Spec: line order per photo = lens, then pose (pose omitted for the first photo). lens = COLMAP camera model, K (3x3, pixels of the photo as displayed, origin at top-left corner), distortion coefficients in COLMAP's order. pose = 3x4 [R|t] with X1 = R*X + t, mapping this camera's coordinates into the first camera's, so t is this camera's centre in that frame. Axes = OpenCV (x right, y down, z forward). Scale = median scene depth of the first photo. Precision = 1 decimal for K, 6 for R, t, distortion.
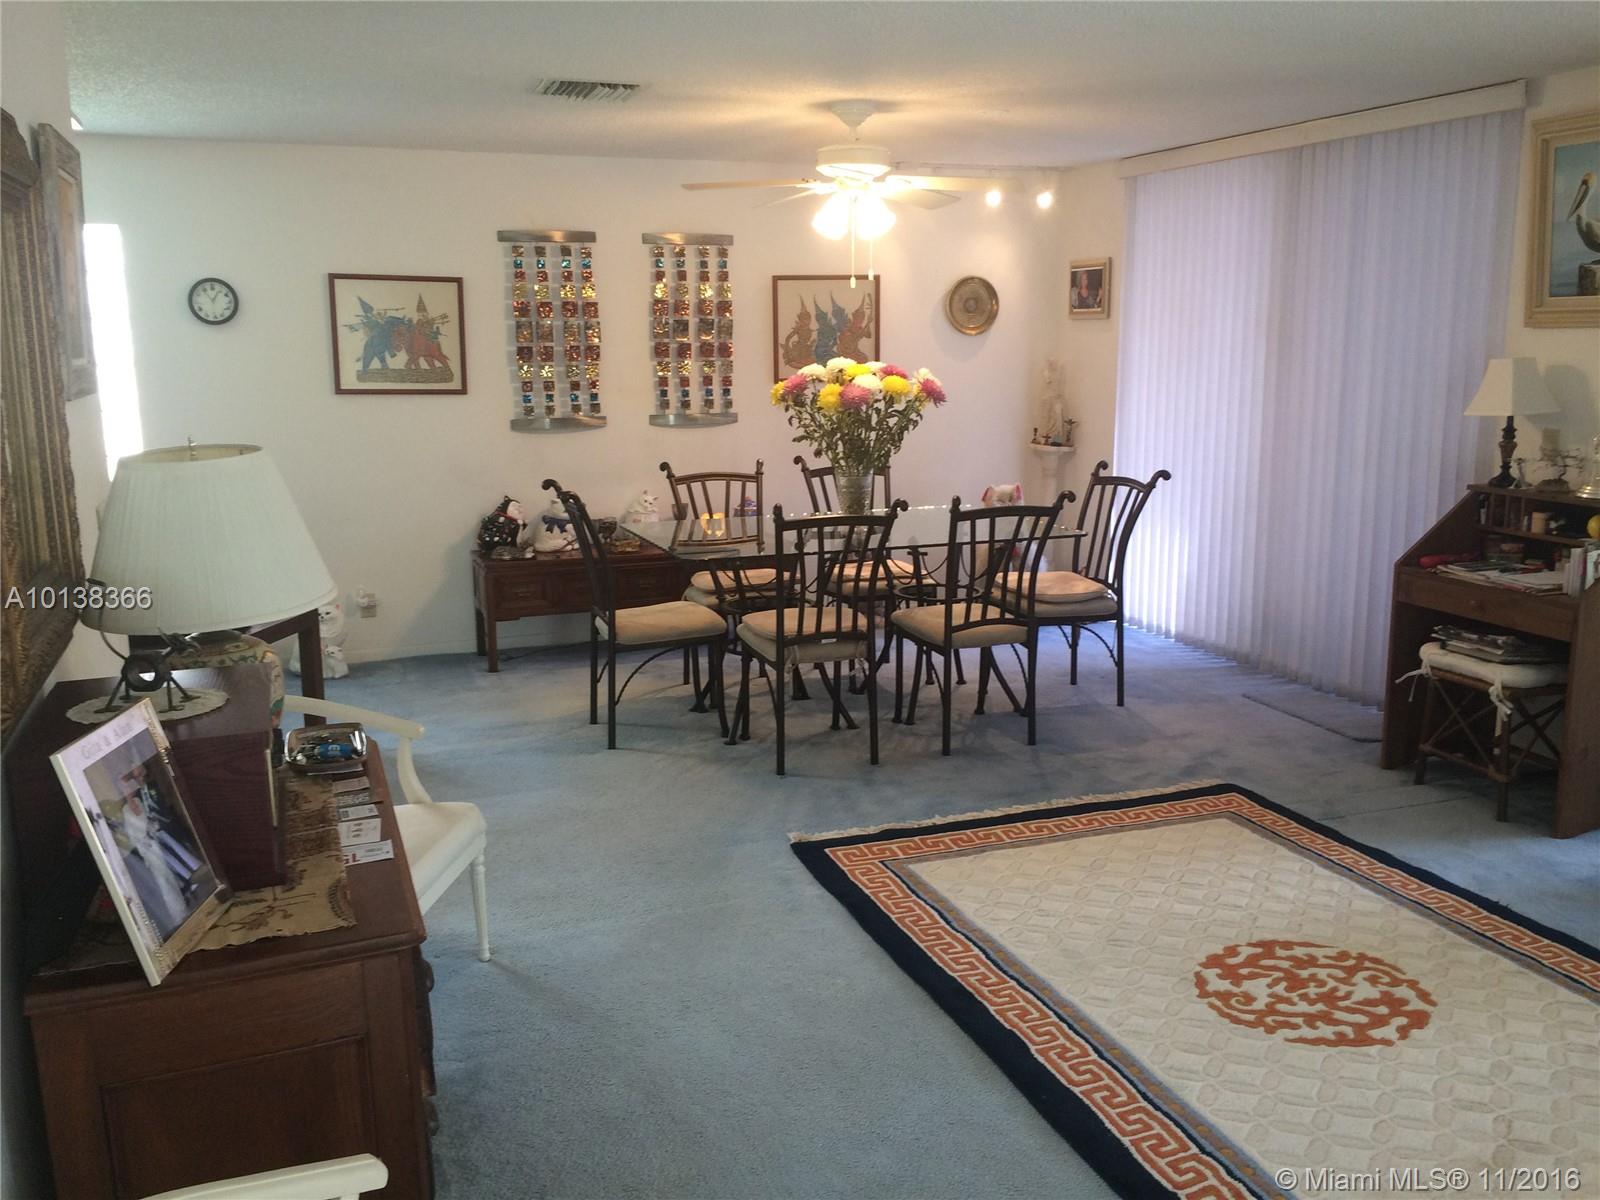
lens RADIAL K [[1368.0, 0, 800.2], [0, 1368.0, 596.2], [0, 0, 1]] dist [0.075744, -0.107408]
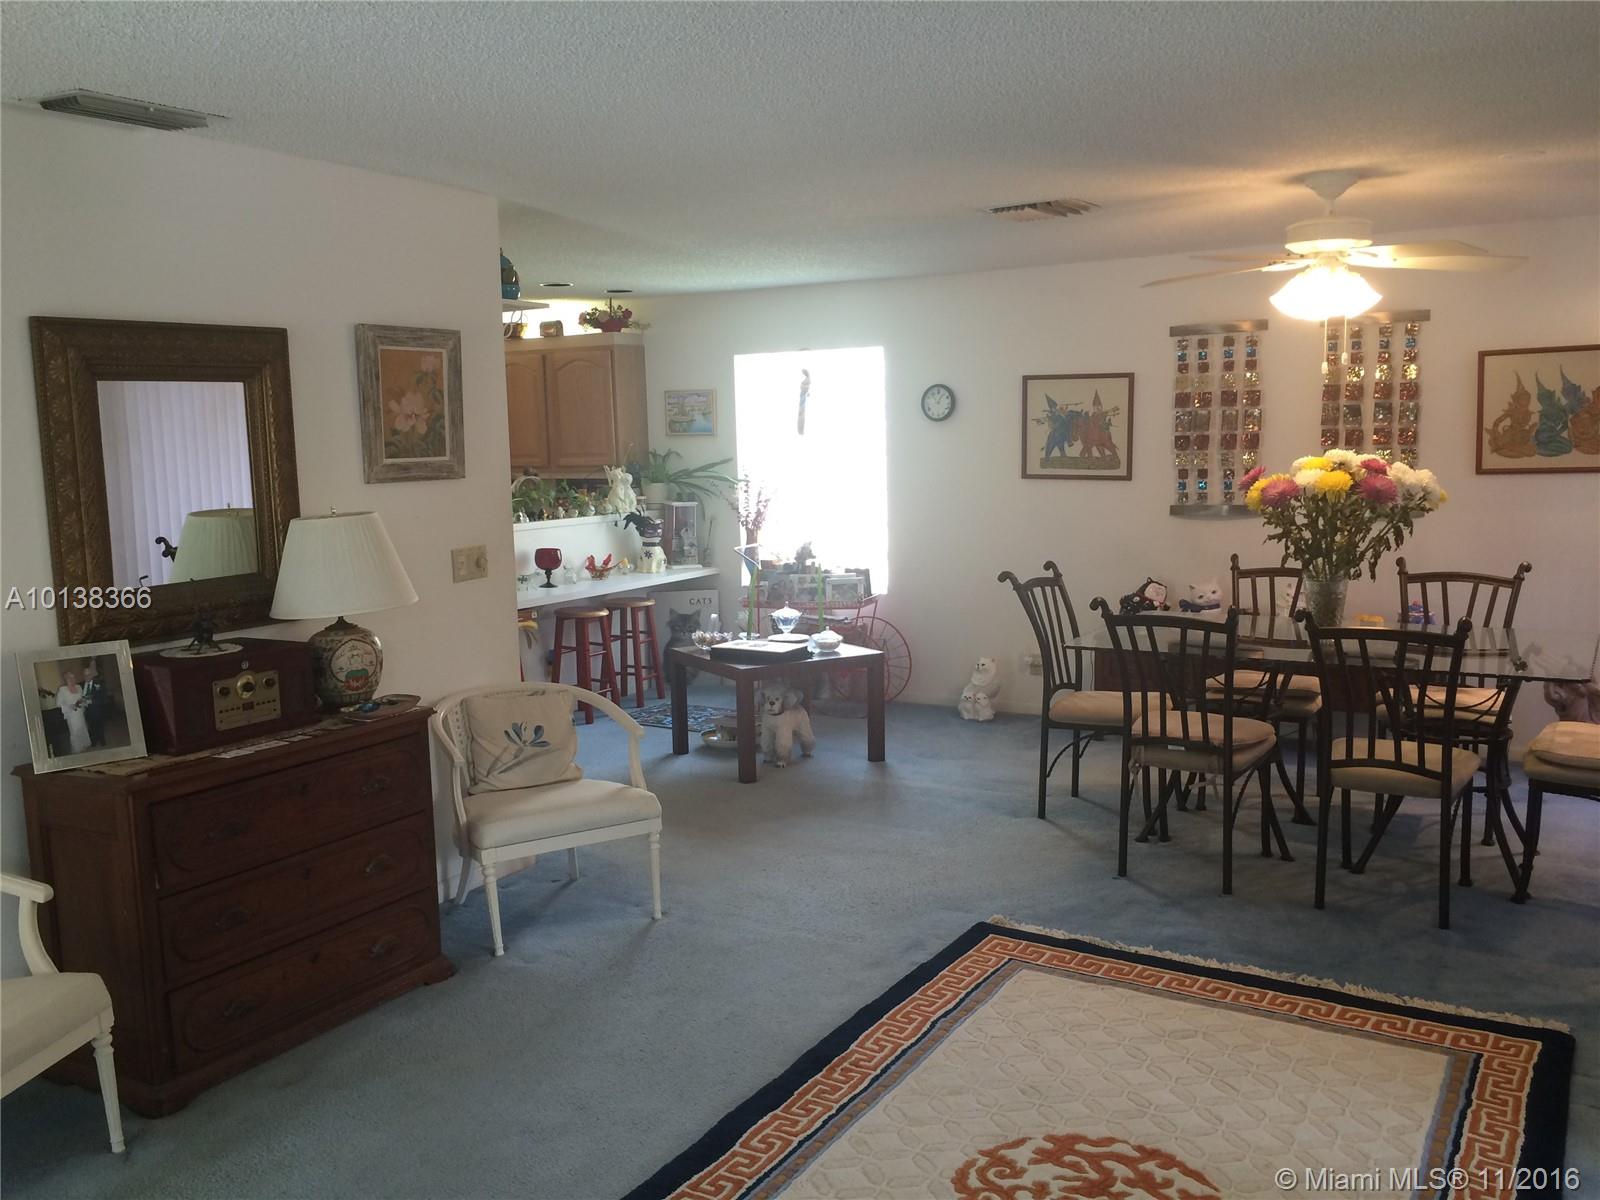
lens RADIAL K [[1368.0, 0, 800.2], [0, 1368.0, 596.2], [0, 0, 1]] dist [0.075744, -0.107408]
pose [[0.615969, 0.088935, -0.782734, 0.598807], [-0.130975, 0.991339, 0.009566, -0.046527], [0.776806, 0.096626, 0.622283, 0.197587]]
